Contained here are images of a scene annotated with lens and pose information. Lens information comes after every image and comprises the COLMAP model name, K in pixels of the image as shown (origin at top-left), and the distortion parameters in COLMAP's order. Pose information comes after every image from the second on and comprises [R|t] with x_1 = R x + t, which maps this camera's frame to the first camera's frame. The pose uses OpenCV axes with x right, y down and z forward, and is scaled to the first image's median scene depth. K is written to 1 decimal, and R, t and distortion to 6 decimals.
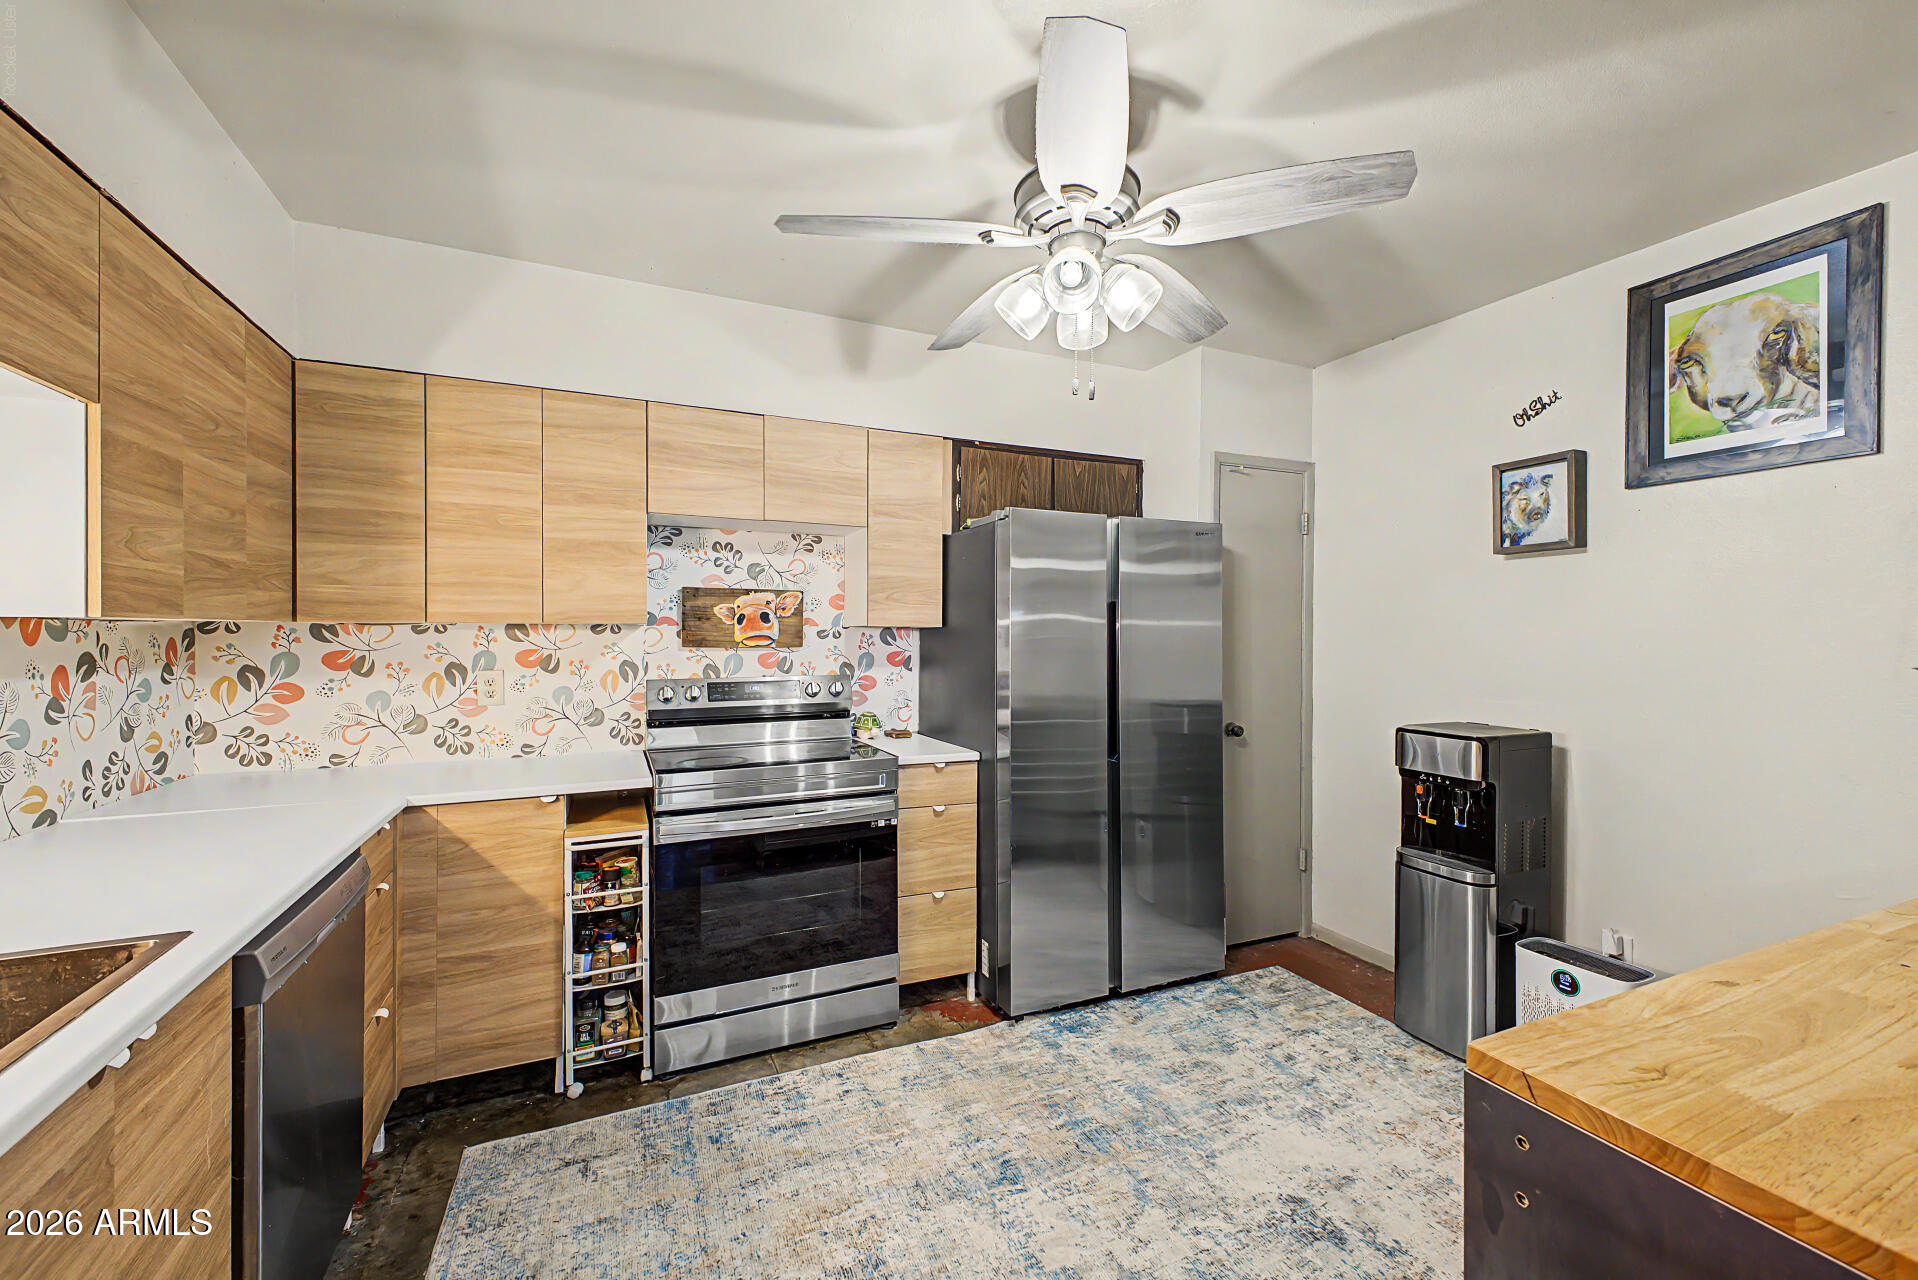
lens RADIAL K [[762.4, 0, 951.5], [0, 762.4, 634.8], [0, 0, 1]] dist [0.000232, -0.000094]
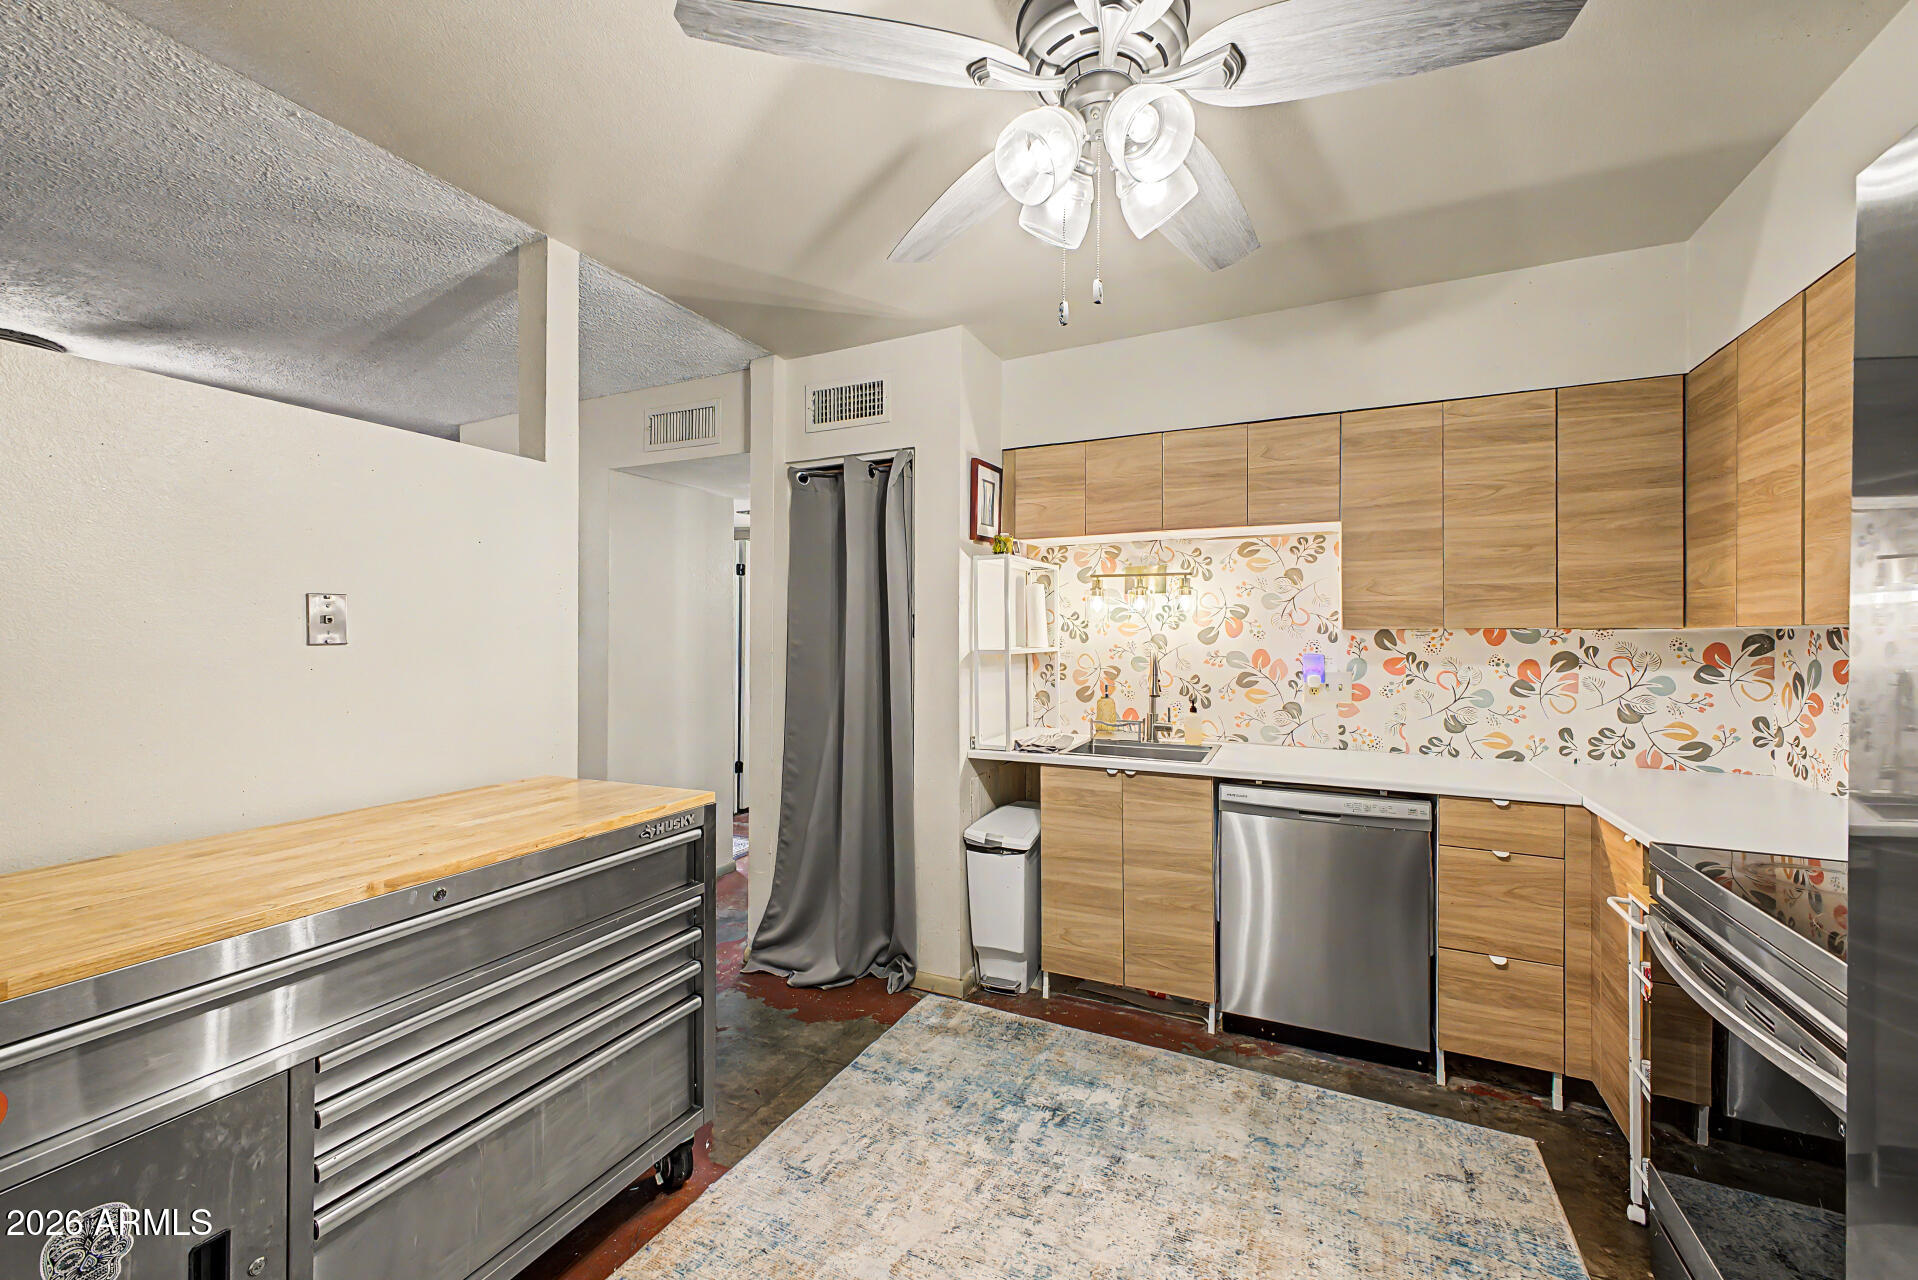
lens RADIAL K [[762.4, 0, 951.5], [0, 762.4, 634.8], [0, 0, 1]] dist [0.000232, -0.000094]
pose [[-0.761633, -0.000998, -0.648008, 0.653078], [-0.001827, 0.999998, 0.000607, -0.007496], [0.648007, 0.001646, -0.761633, 1.314868]]
